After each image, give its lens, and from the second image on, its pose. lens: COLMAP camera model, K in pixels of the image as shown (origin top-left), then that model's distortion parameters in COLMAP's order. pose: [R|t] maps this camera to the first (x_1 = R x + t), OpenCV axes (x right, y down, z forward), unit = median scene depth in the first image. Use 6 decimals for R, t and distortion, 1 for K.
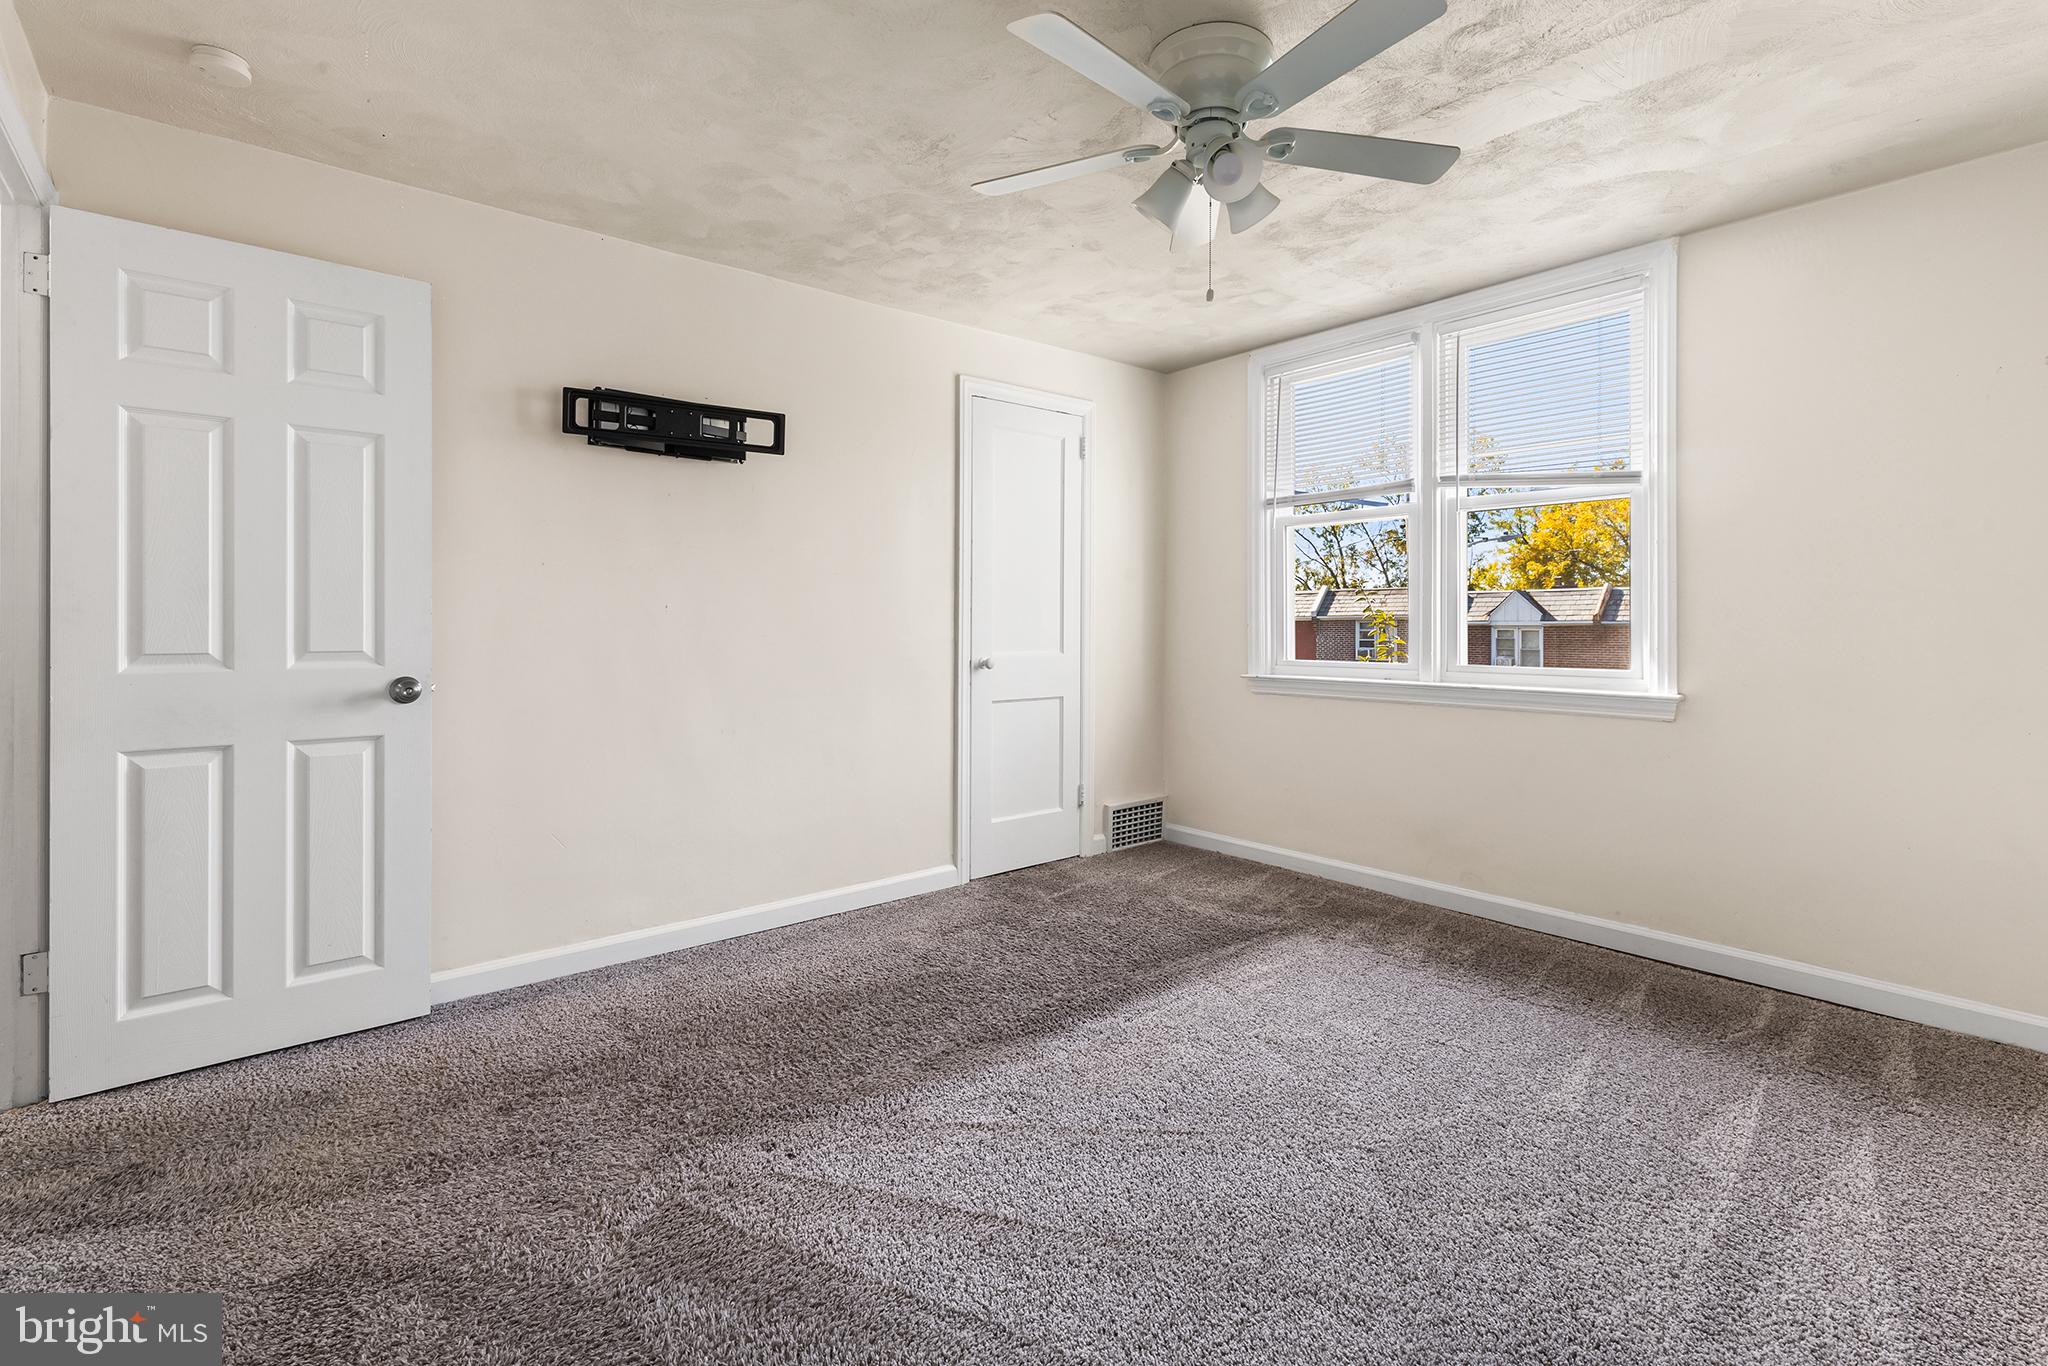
lens RADIAL K [[948.9, 0, 1045.4], [0, 948.9, 628.7], [0, 0, 1]] dist [0.001989, 0.000159]
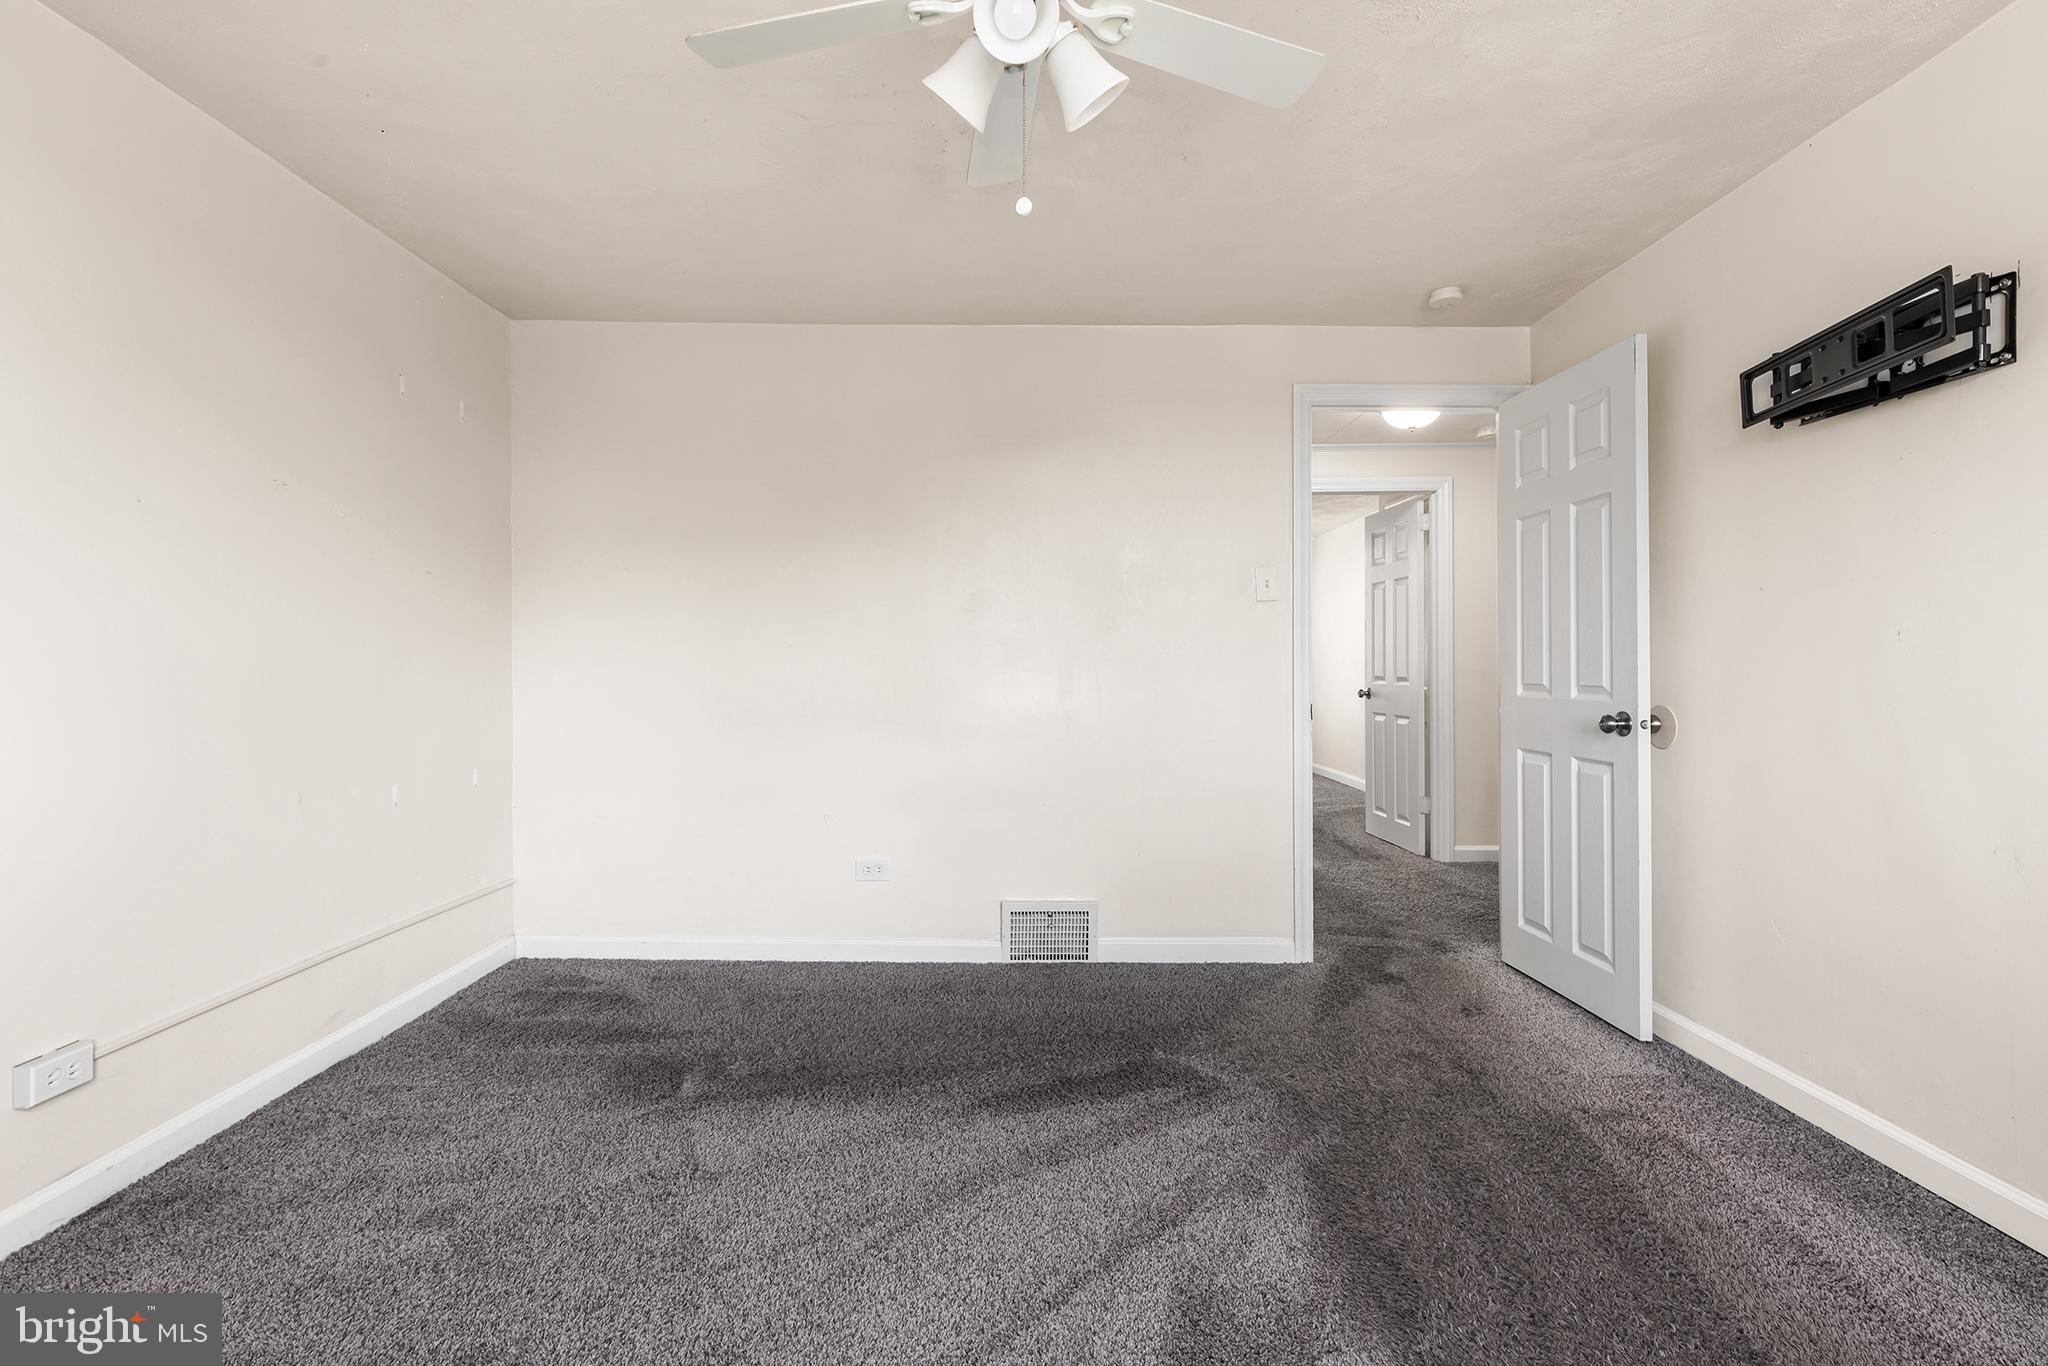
lens RADIAL K [[923.3, 0, 1023.2], [0, 923.3, 663.9], [0, 0, 1]] dist [0.004073, 0.000089]
pose [[-0.652051, -0.001400, -0.758174, 0.492213], [0.002668, 0.999988, -0.004141, -0.001285], [0.758170, -0.004723, -0.652039, 1.019615]]
